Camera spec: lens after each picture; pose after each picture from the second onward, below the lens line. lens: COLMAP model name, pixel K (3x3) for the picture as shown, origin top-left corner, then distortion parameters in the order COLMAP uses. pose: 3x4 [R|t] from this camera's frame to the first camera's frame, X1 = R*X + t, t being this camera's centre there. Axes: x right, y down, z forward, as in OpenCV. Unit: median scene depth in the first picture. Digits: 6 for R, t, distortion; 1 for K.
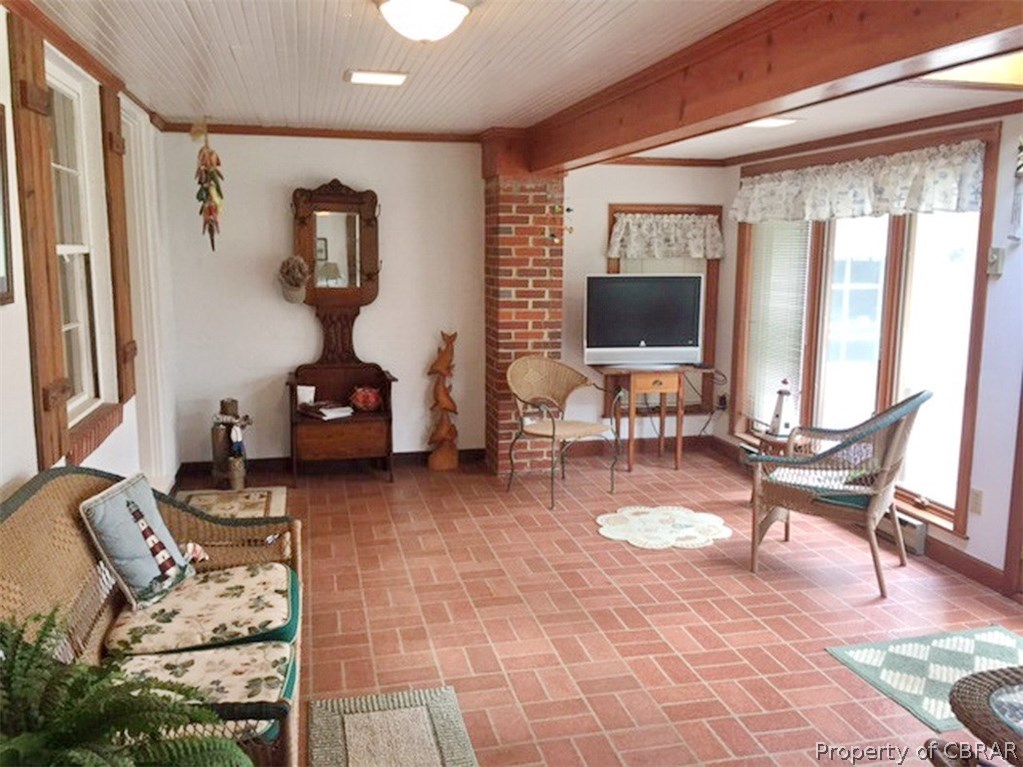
lens RADIAL K [[864.6, 0, 515.6], [0, 864.6, 382.8], [0, 0, 1]] dist [0.006318, 0.002294]
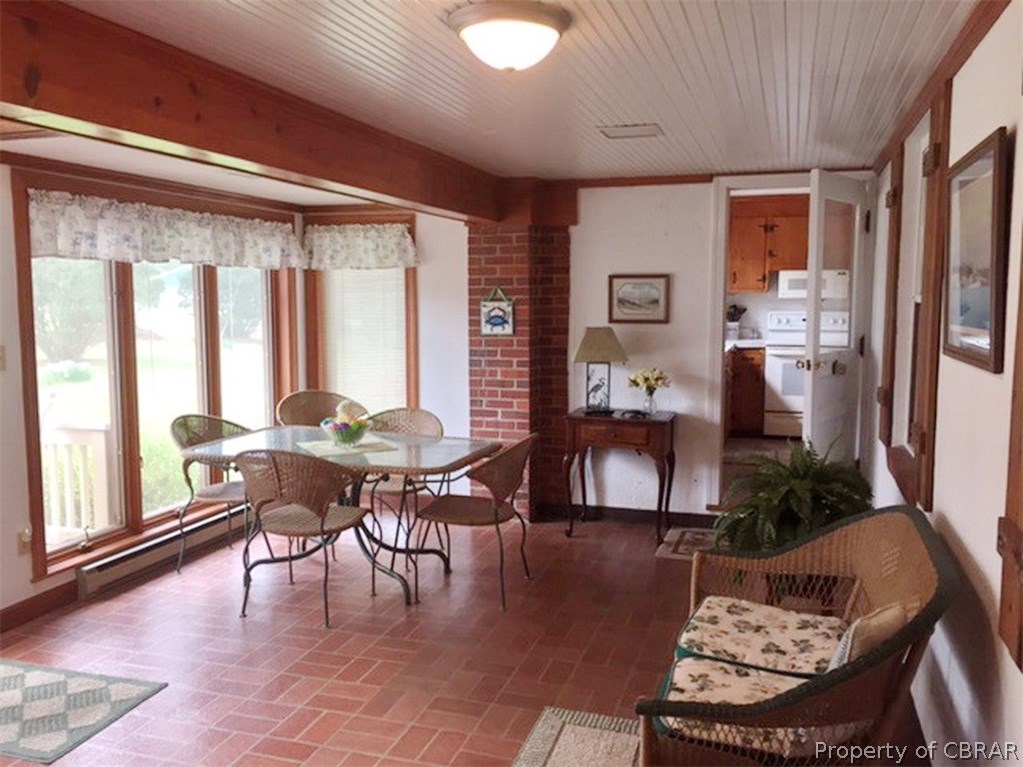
lens RADIAL K [[864.6, 0, 515.7], [0, 864.6, 383.2], [0, 0, 1]] dist [0.006318, 0.002294]
pose [[-0.855673, -0.058801, 0.514166, -0.638565], [0.070557, 0.970992, 0.228466, -0.304931], [-0.512685, 0.231770, -0.826702, 1.964704]]
